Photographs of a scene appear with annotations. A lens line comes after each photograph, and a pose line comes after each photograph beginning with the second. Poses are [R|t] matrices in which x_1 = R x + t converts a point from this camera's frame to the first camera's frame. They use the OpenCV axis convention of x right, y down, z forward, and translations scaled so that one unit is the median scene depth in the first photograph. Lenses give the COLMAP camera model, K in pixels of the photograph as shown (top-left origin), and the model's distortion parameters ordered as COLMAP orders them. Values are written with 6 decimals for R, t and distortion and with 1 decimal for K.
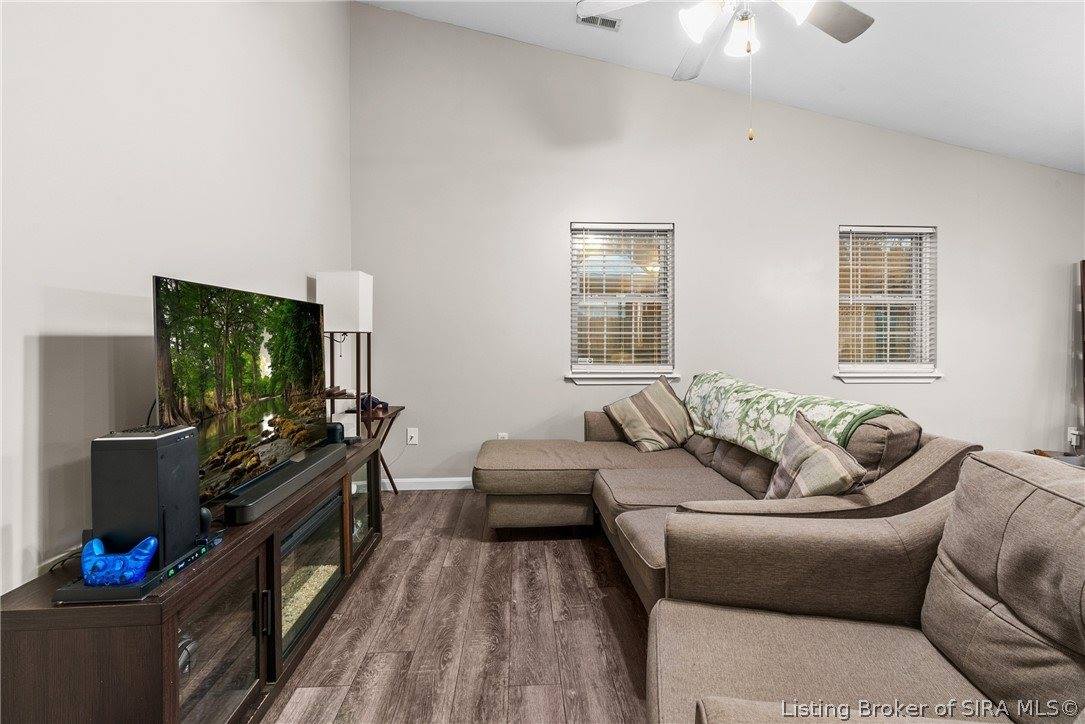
lens RADIAL K [[495.5, 0, 546.8], [0, 495.5, 340.0], [0, 0, 1]] dist [-0.001164, 0.000083]
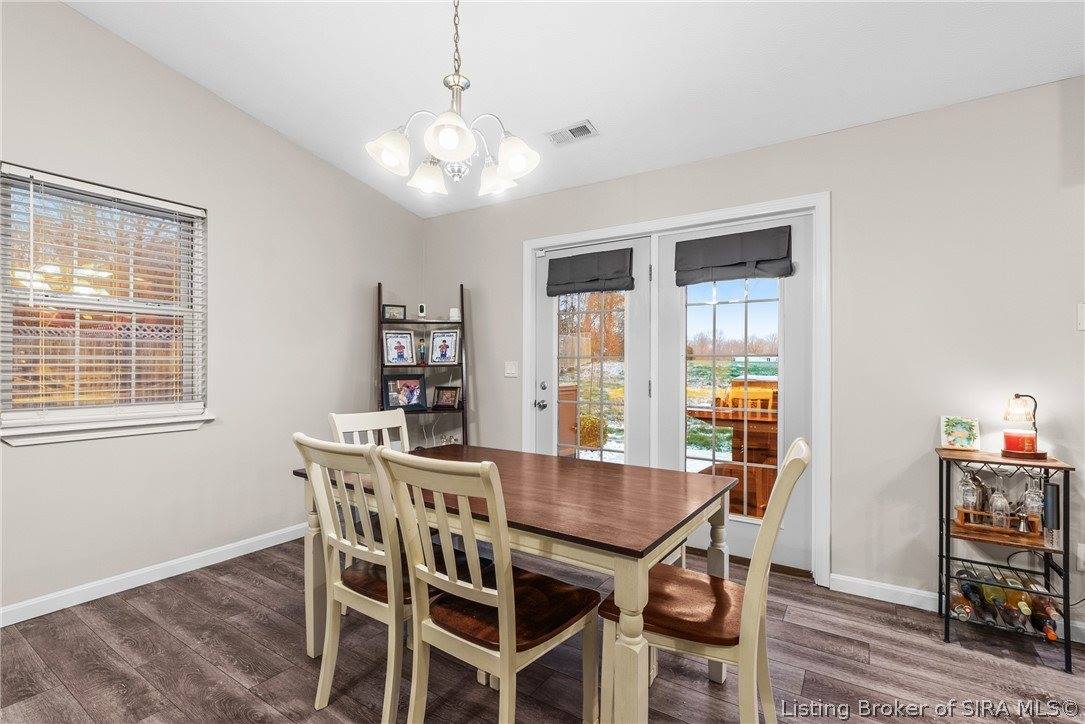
lens RADIAL K [[492.4, 0, 541.4], [0, 492.4, 360.3], [0, 0, 1]] dist [-0.000958, 0.000431]
pose [[0.600168, 0.007073, 0.799843, 0.566101], [0.003043, 0.999933, -0.011126, -0.002487], [-0.799868, 0.009111, 0.600106, 0.212310]]
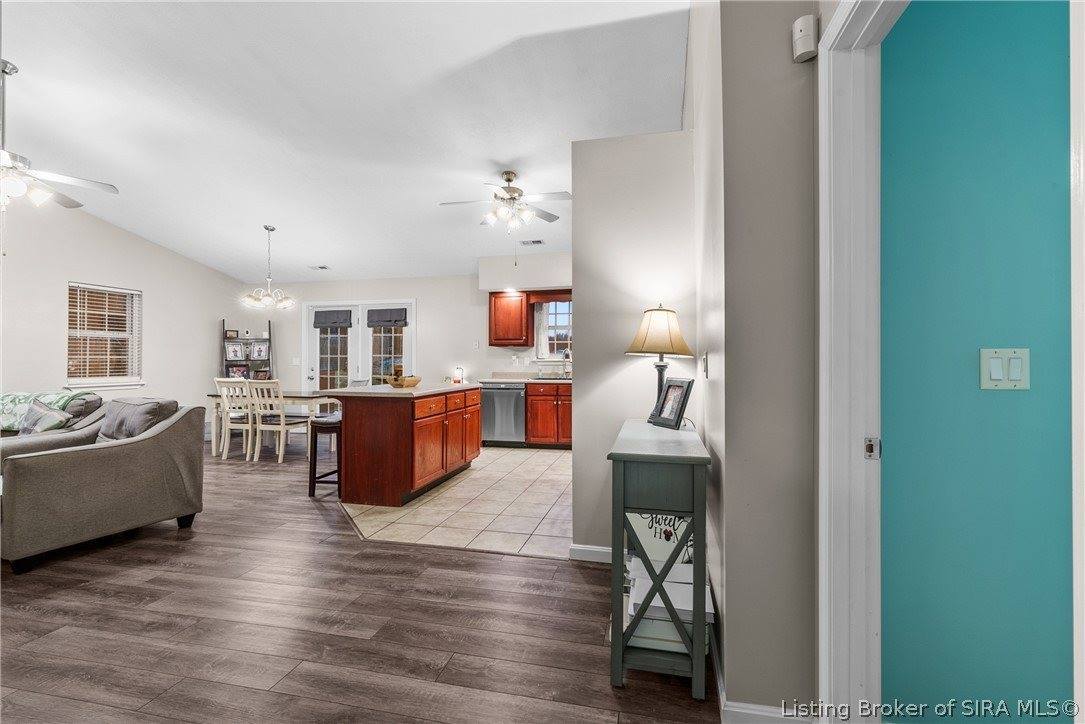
lens RADIAL K [[497.6, 0, 546.4], [0, 497.6, 352.6], [0, 0, 1]] dist [0.001468, 0.000586]
pose [[0.285900, 0.012674, 0.958176, -0.426740], [0.006438, 0.999865, -0.015147, 0.004624], [-0.958238, 0.010499, 0.285779, -0.795295]]
